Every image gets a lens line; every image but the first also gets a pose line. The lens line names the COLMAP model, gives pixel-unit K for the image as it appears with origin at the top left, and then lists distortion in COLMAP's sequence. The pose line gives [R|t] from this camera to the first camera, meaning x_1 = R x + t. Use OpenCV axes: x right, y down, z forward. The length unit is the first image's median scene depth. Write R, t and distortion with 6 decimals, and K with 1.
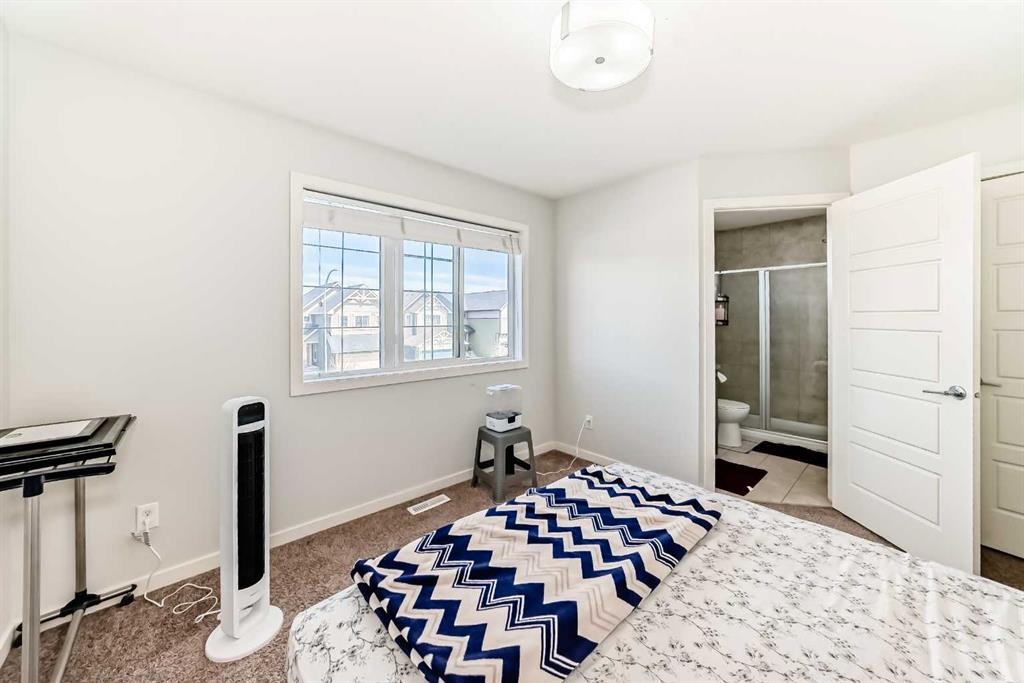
lens RADIAL K [[372.7, 0, 515.9], [0, 372.7, 312.7], [0, 0, 1]] dist [-0.025030, 0.007369]
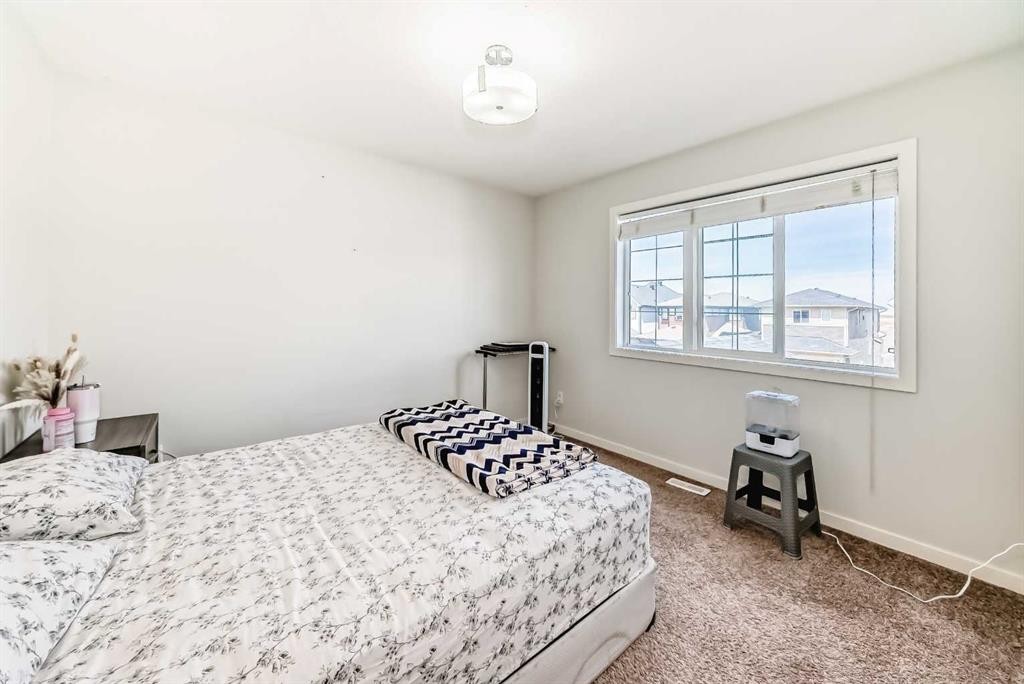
lens RADIAL K [[372.7, 0, 515.9], [0, 372.7, 313.2], [0, 0, 1]] dist [-0.025030, 0.007369]
pose [[-0.028293, 0.012791, -0.999518, 1.291976], [-0.001726, 0.999916, 0.012845, 0.047717], [0.999598, 0.002088, -0.028269, 0.914410]]
